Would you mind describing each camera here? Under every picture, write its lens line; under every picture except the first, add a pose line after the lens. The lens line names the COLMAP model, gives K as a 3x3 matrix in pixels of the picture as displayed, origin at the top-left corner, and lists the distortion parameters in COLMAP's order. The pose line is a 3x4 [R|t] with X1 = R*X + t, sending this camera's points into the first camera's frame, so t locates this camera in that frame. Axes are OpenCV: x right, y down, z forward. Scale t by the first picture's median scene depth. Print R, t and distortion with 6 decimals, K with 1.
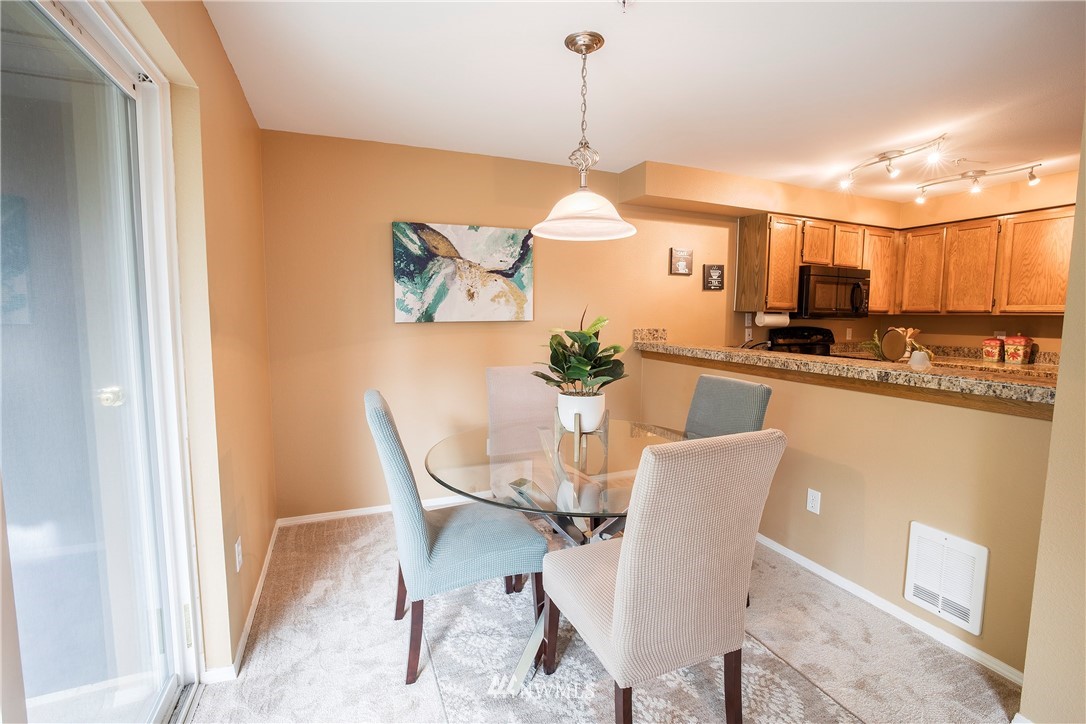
lens RADIAL K [[470.0, 0, 542.9], [0, 470.0, 356.7], [0, 0, 1]] dist [-0.047104, 0.016474]
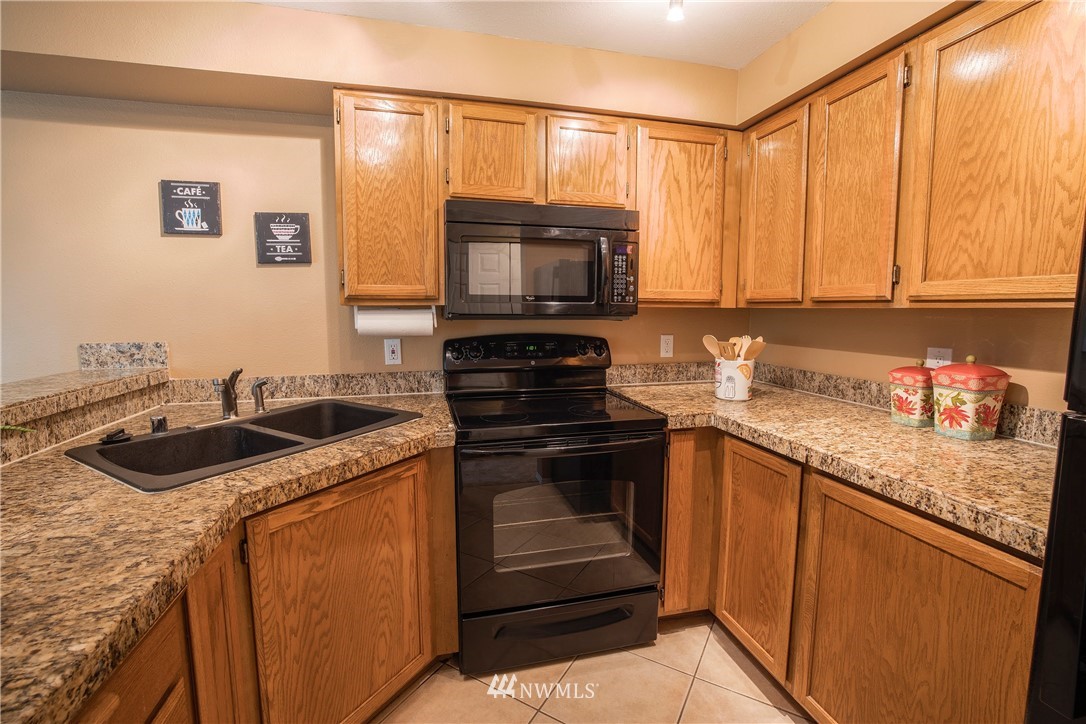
lens RADIAL K [[470.9, 0, 537.2], [0, 470.9, 356.0], [0, 0, 1]] dist [-0.049664, 0.018259]
pose [[0.989229, 0.007297, -0.146197, 0.751937], [-0.005664, 0.999917, 0.011585, -0.054332], [0.146270, -0.010632, 0.989188, 0.578847]]
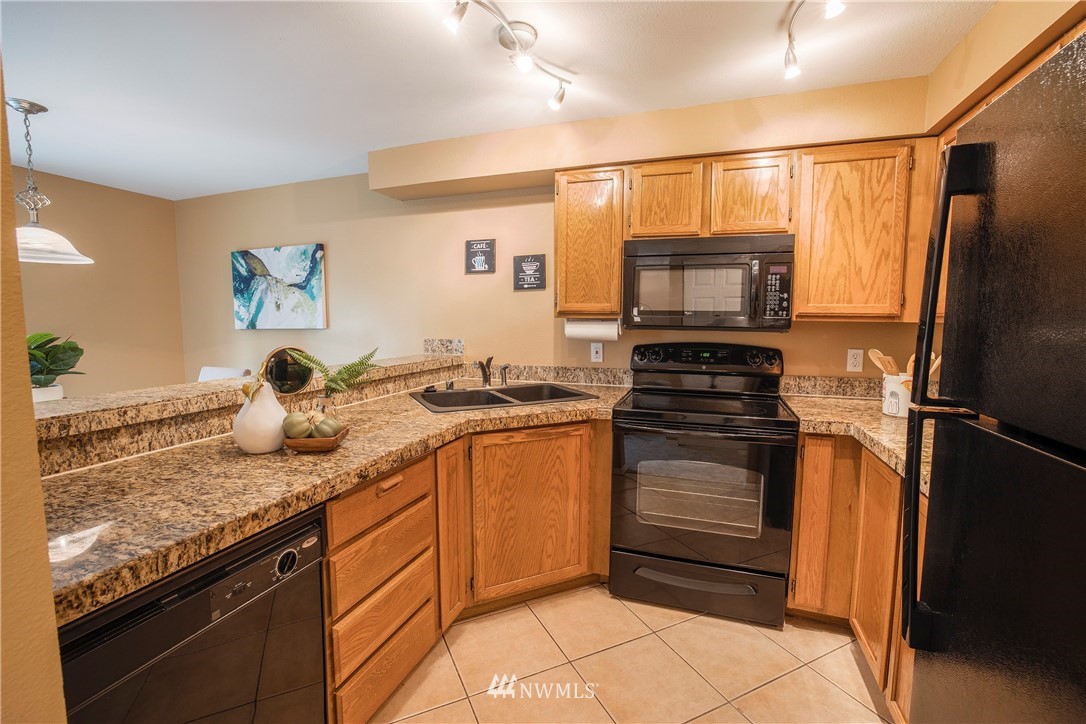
lens RADIAL K [[470.0, 0, 542.9], [0, 470.0, 356.7], [0, 0, 1]] dist [-0.047104, 0.016474]
pose [[0.743934, 0.050646, -0.666331, 0.940550], [-0.059314, 0.998193, 0.009648, -0.047210], [0.665616, 0.032345, 0.745593, 0.488971]]
